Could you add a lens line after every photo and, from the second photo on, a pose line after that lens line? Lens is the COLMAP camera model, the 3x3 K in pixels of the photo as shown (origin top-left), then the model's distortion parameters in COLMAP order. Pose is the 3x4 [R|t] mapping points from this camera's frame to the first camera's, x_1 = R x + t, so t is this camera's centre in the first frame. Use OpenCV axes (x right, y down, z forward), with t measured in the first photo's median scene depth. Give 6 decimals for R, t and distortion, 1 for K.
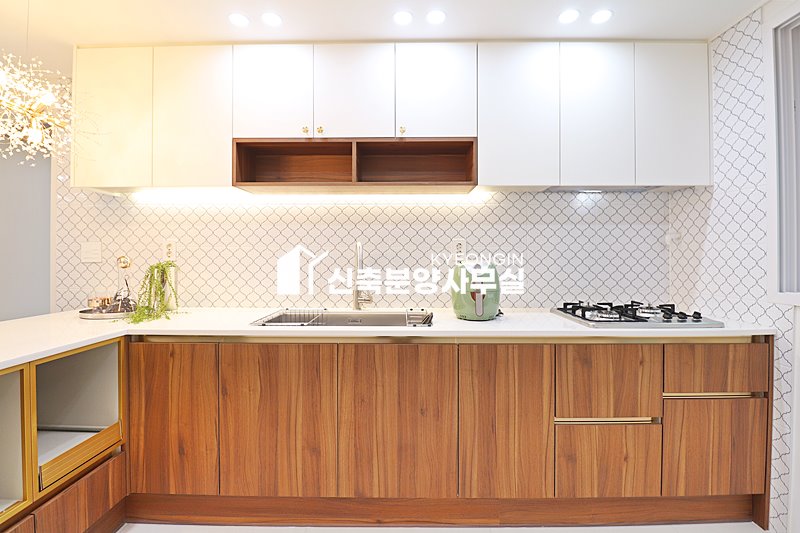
lens RADIAL K [[371.4, 0, 400.1], [0, 371.4, 261.8], [0, 0, 1]] dist [-0.001957, -0.008027]
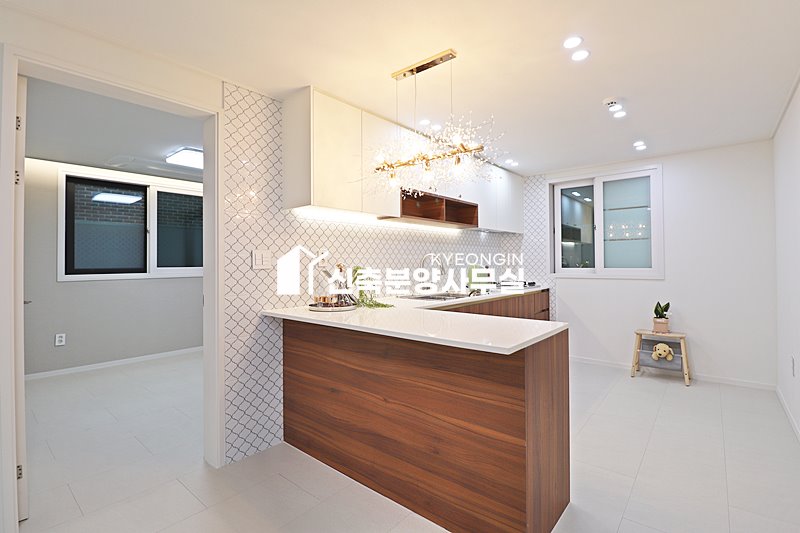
lens RADIAL K [[371.4, 0, 394.8], [0, 371.4, 259.8], [0, 0, 1]] dist [-0.001957, -0.008027]
pose [[0.643759, 0.000819, 0.765228, -1.577819], [0.017554, 0.999720, -0.015838, -0.001739], [-0.765027, 0.023628, 0.643564, 0.027659]]
